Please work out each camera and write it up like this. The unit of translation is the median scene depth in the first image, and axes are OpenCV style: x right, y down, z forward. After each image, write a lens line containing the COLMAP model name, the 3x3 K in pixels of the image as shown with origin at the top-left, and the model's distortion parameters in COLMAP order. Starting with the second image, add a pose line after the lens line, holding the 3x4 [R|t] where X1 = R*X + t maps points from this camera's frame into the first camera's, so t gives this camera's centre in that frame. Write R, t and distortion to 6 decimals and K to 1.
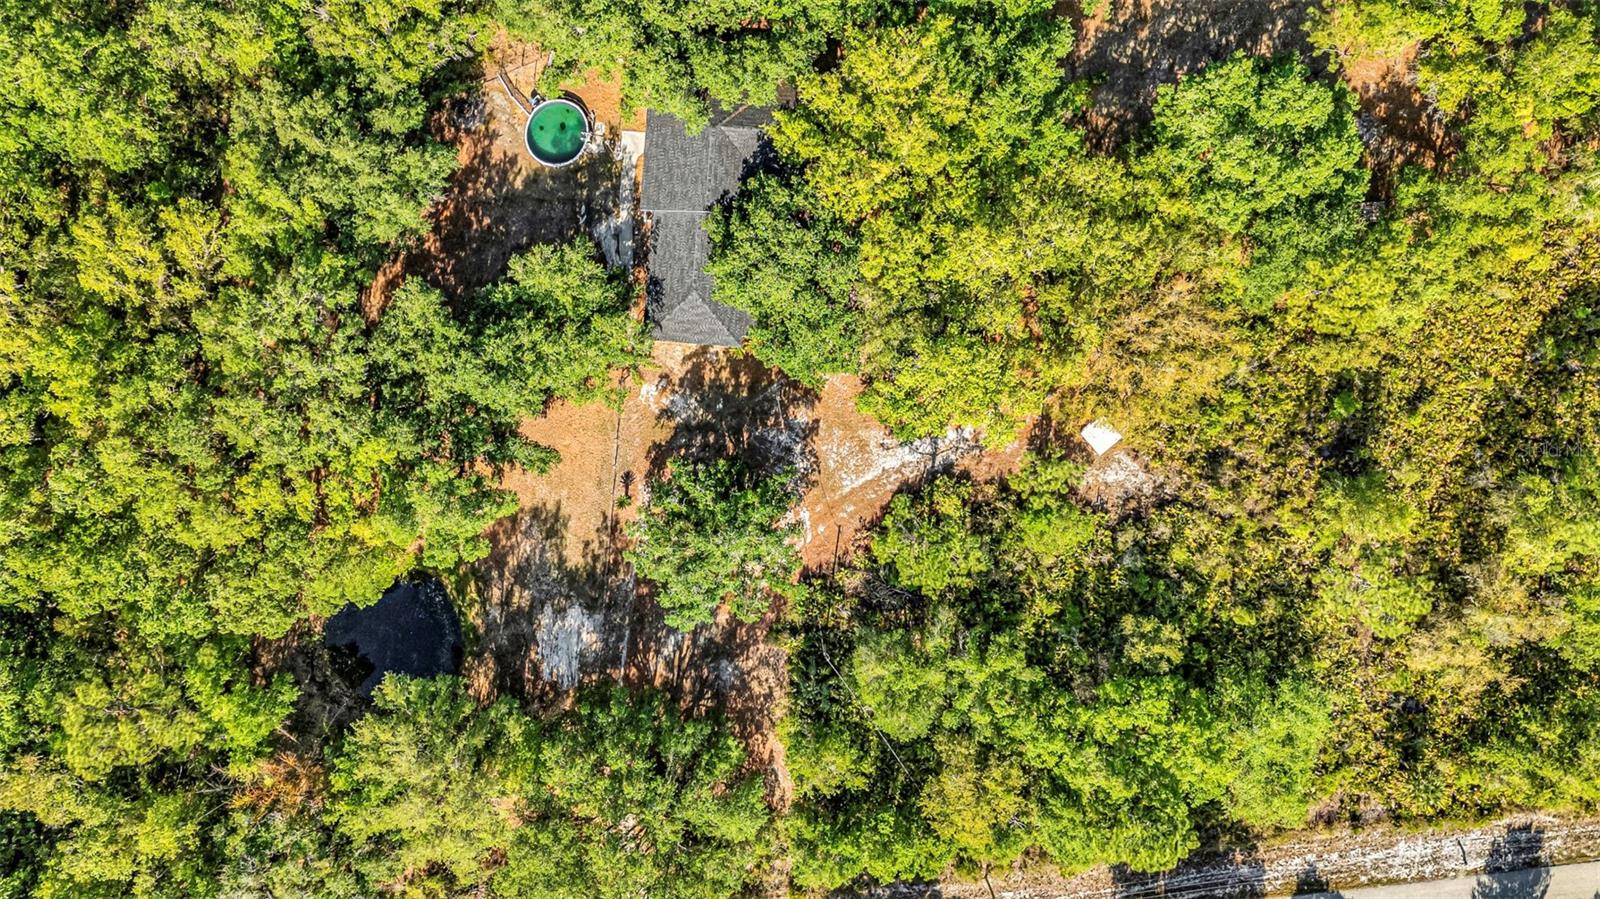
lens RADIAL K [[1176.5, 0, 793.9], [0, 1176.5, 462.8], [0, 0, 1]] dist [0.065886, -0.056889]
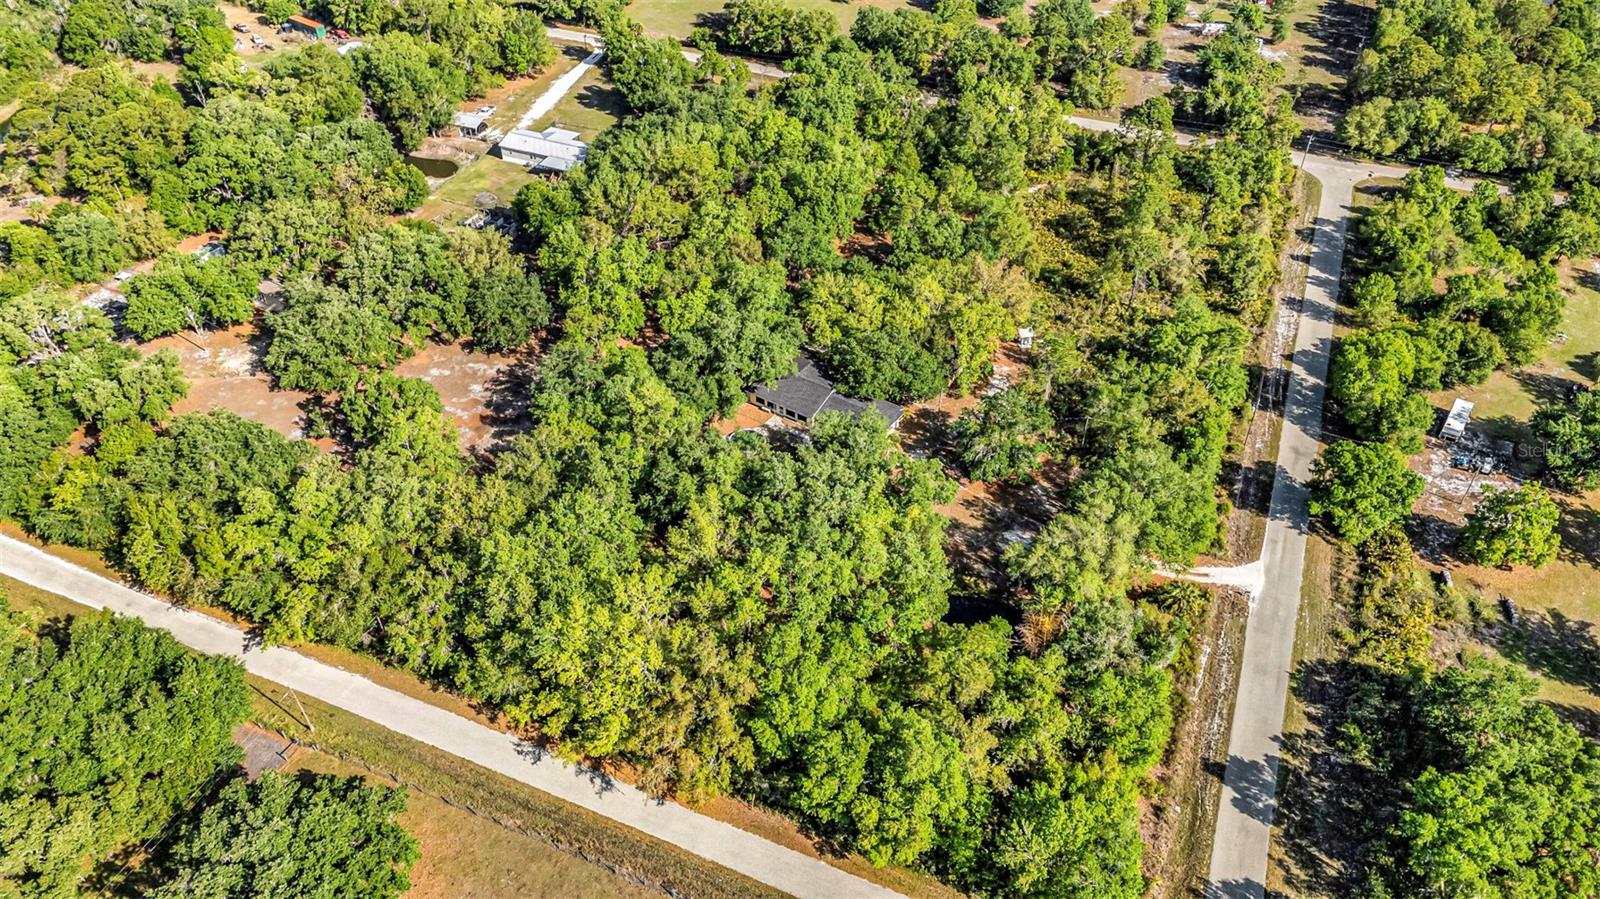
lens RADIAL K [[1176.5, 0, 800.3], [0, 1176.5, 420.5], [0, 0, 1]] dist [0.065886, -0.056889]
pose [[0.504962, -0.518319, 0.690188, -1.368392], [0.863140, 0.301670, -0.404950, 0.490343], [0.001684, 0.800213, 0.599714, -0.068541]]
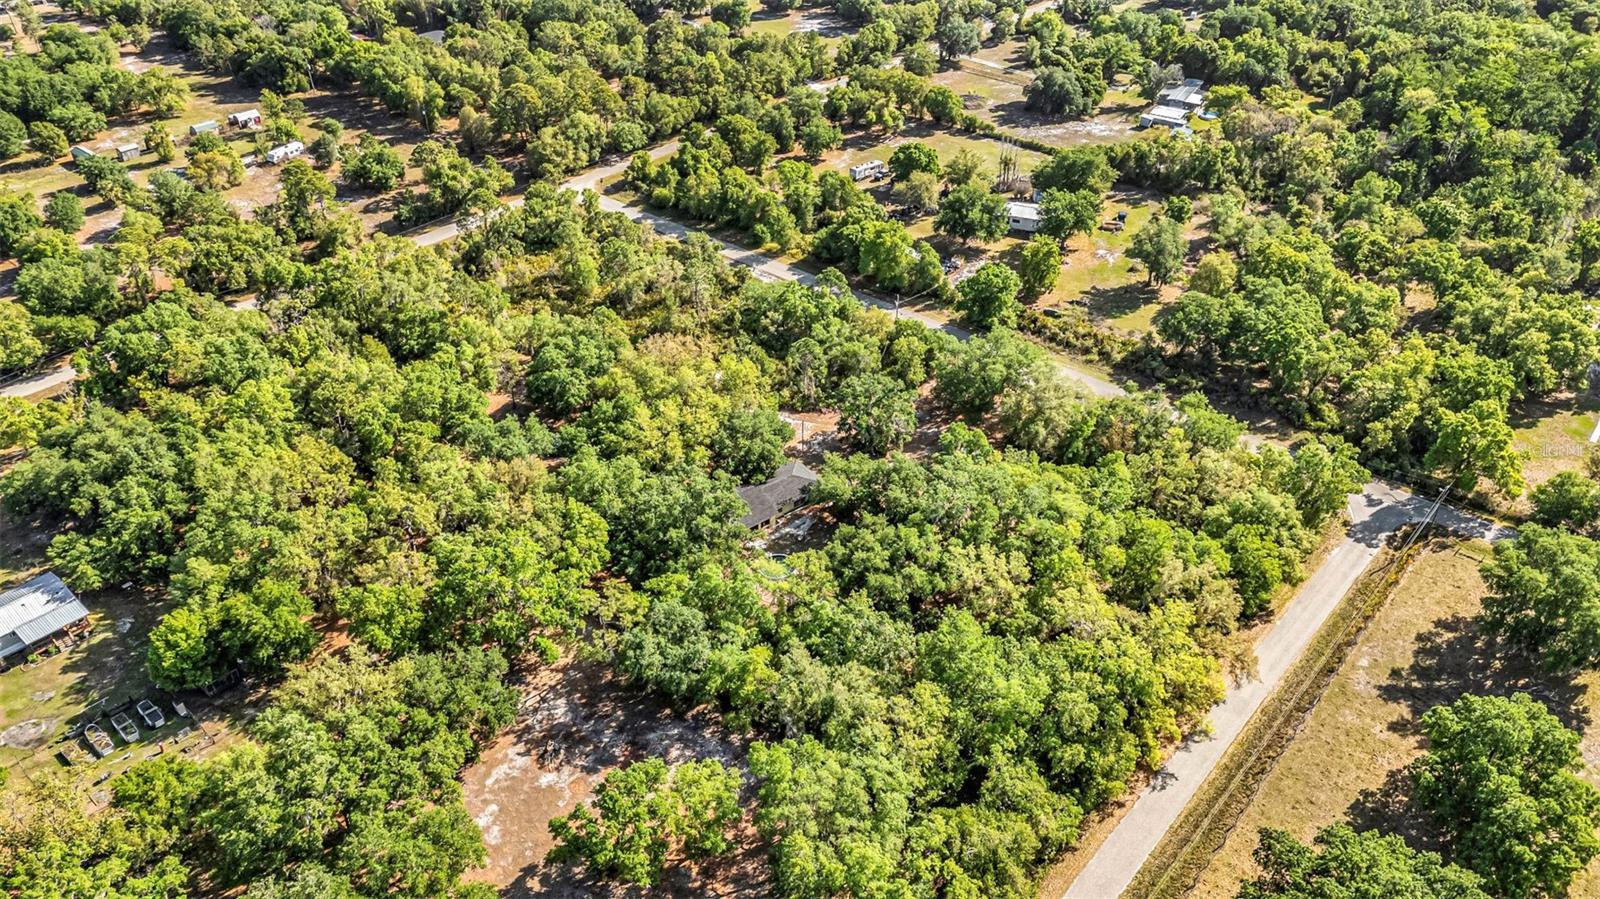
lens RADIAL K [[1176.5, 0, 791.0], [0, 1176.5, 446.1], [0, 0, 1]] dist [0.065886, -0.056889]
pose [[-0.672357, -0.407792, 0.617771, -1.206161], [0.739971, -0.392223, 0.546447, -1.137572], [0.019468, 0.824540, 0.565469, -0.100546]]
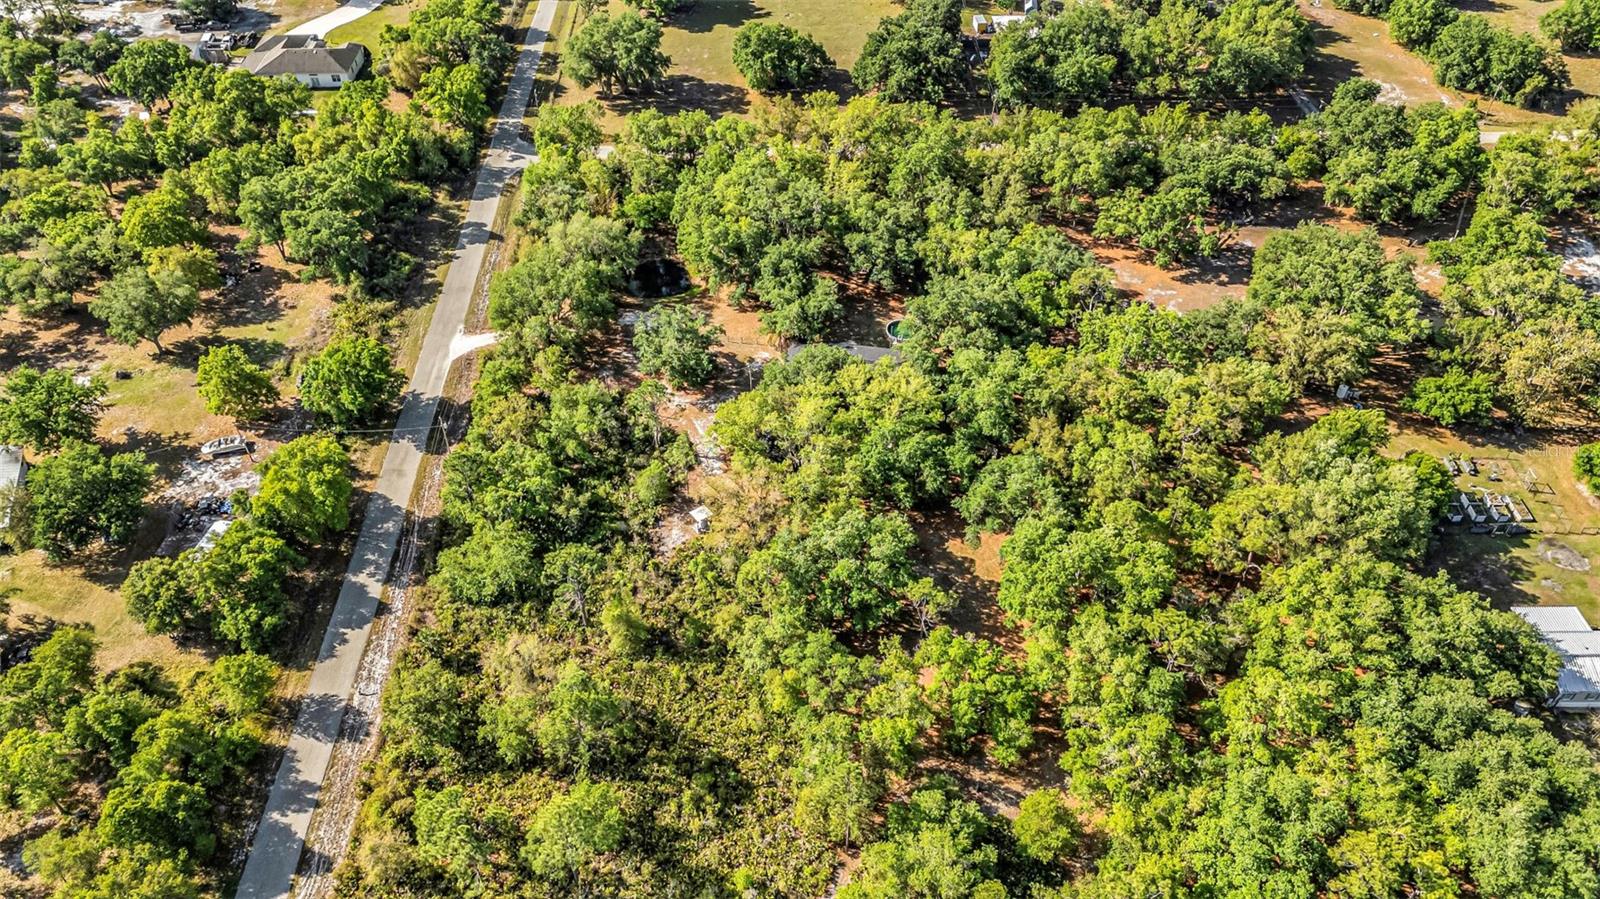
lens RADIAL K [[1176.5, 0, 795.5], [0, 1176.5, 455.4], [0, 0, 1]] dist [0.065886, -0.056889]
pose [[-0.105091, 0.688539, -0.717544, 1.344263], [-0.994462, -0.073201, 0.075406, -0.267163], [-0.000604, 0.721495, 0.692419, -0.175639]]
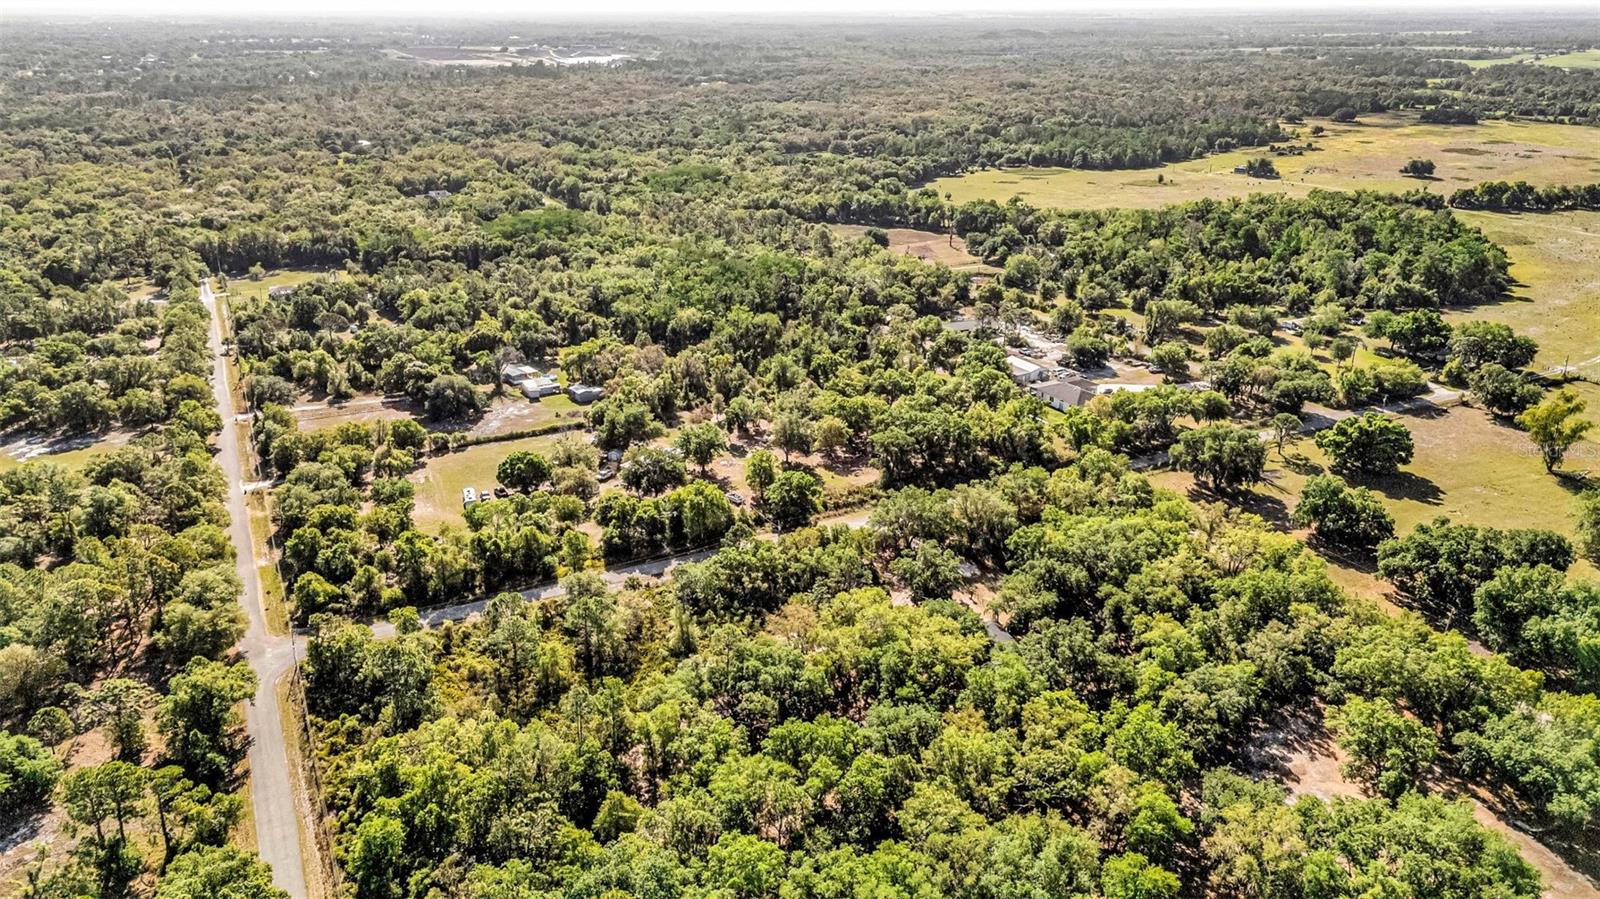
lens RADIAL K [[1176.5, 0, 800.0], [0, 1176.5, 442.0], [0, 0, 1]] dist [0.065886, -0.056889]
pose [[-0.942730, 0.129917, -0.307216, 0.899822], [-0.333399, -0.338733, 0.879832, -1.891070], [0.010241, 0.931870, 0.362648, -0.170361]]
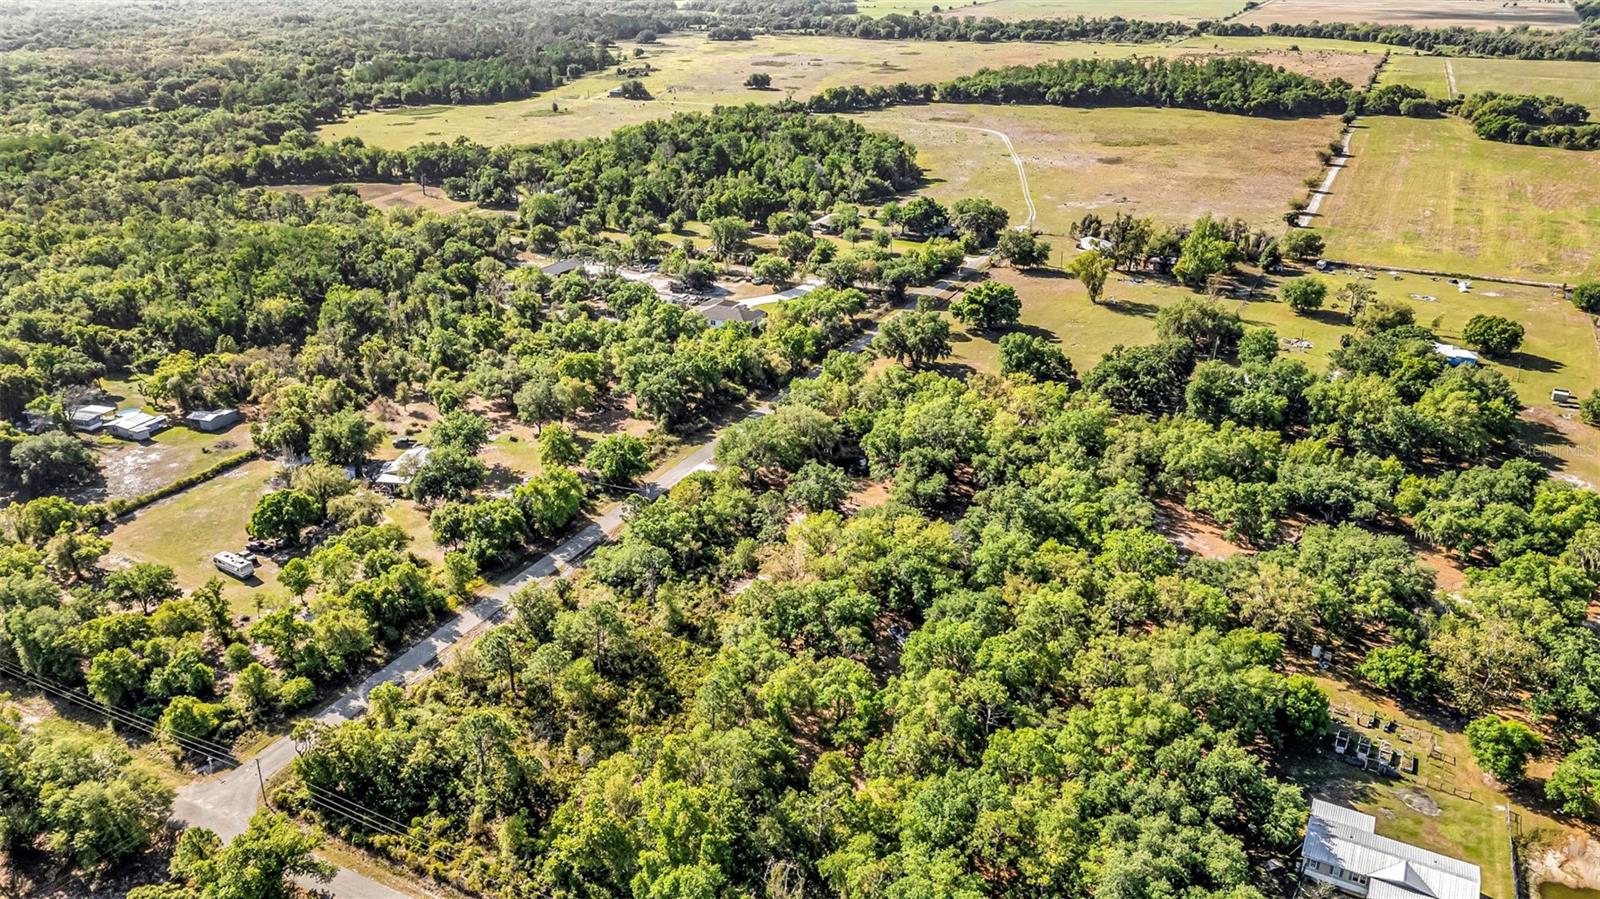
lens RADIAL K [[1176.5, 0, 796.8], [0, 1176.5, 440.9], [0, 0, 1]] dist [0.065886, -0.056889]
pose [[-0.570351, 0.344338, -0.745742, 1.836965], [-0.821387, -0.233717, 0.520289, -1.202270], [0.004863, 0.909290, 0.416135, -0.198220]]
